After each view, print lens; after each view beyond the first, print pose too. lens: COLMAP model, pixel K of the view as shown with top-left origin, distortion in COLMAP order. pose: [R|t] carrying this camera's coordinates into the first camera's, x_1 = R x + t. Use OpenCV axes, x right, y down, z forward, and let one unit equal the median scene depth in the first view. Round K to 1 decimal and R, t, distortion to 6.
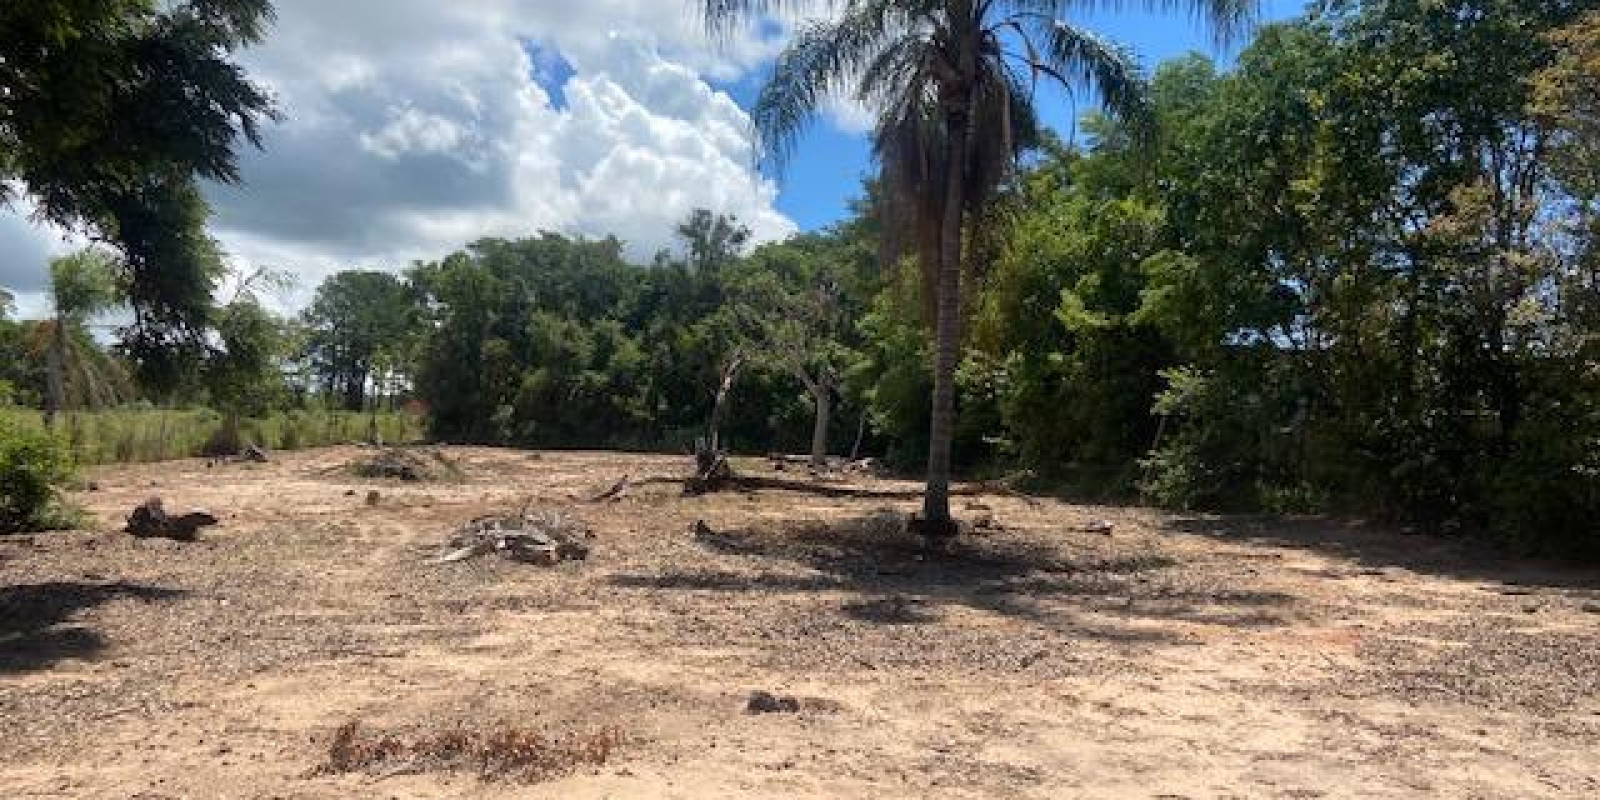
lens RADIAL K [[1174.8, 0, 800.0], [0, 1174.8, 400.0], [0, 0, 1]] dist [0.005257, 0.001653]
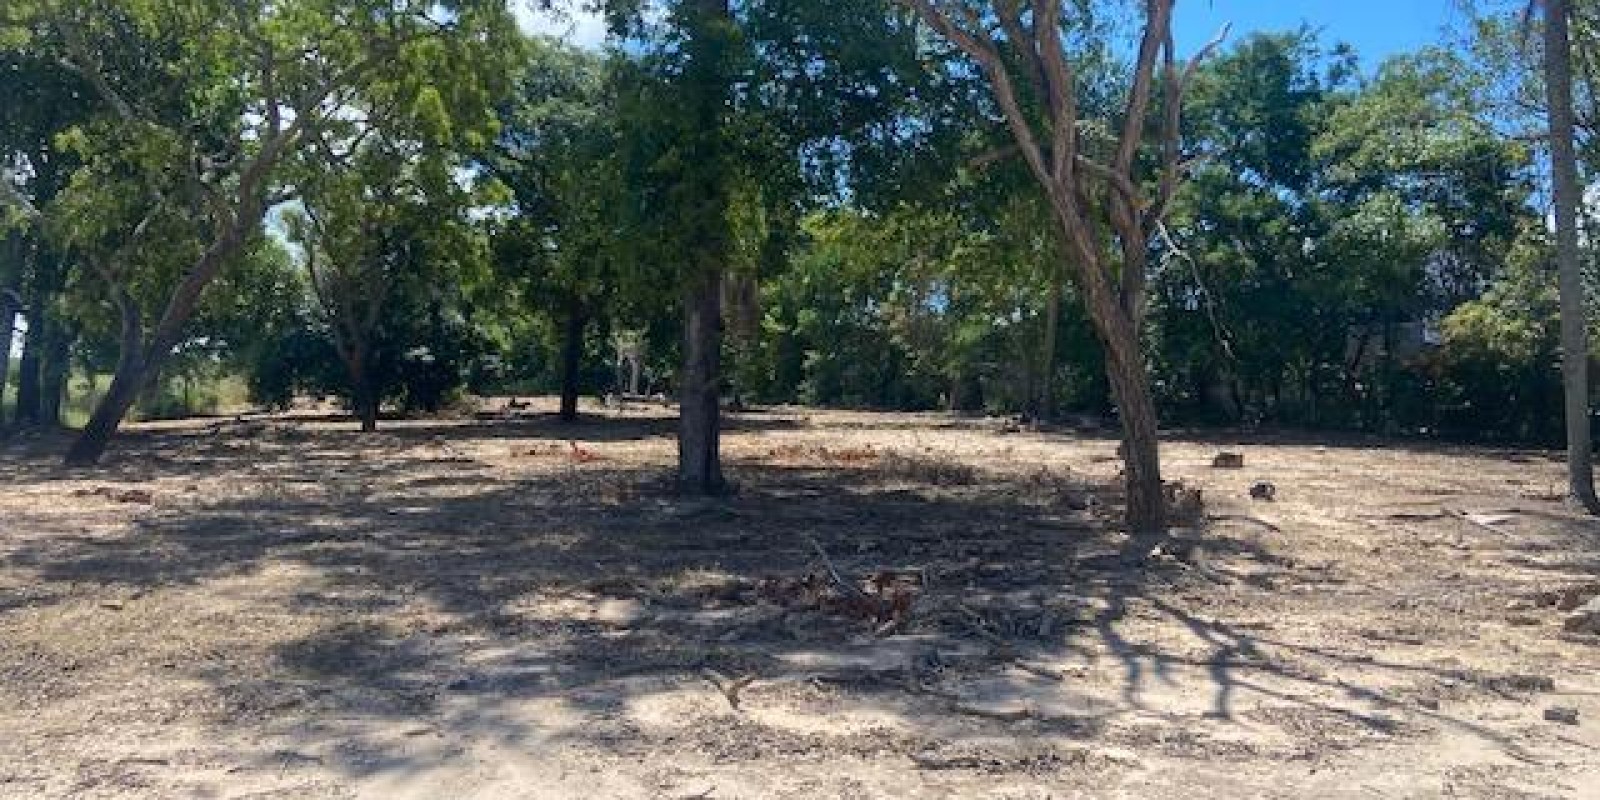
lens RADIAL K [[1174.8, 0, 800.0], [0, 1174.8, 400.0], [0, 0, 1]] dist [0.005257, 0.001653]
pose [[0.963547, -0.023651, 0.266493, -0.326162], [0.013046, 0.999054, 0.041495, -0.021261], [-0.267223, -0.036506, 0.962943, -1.225885]]
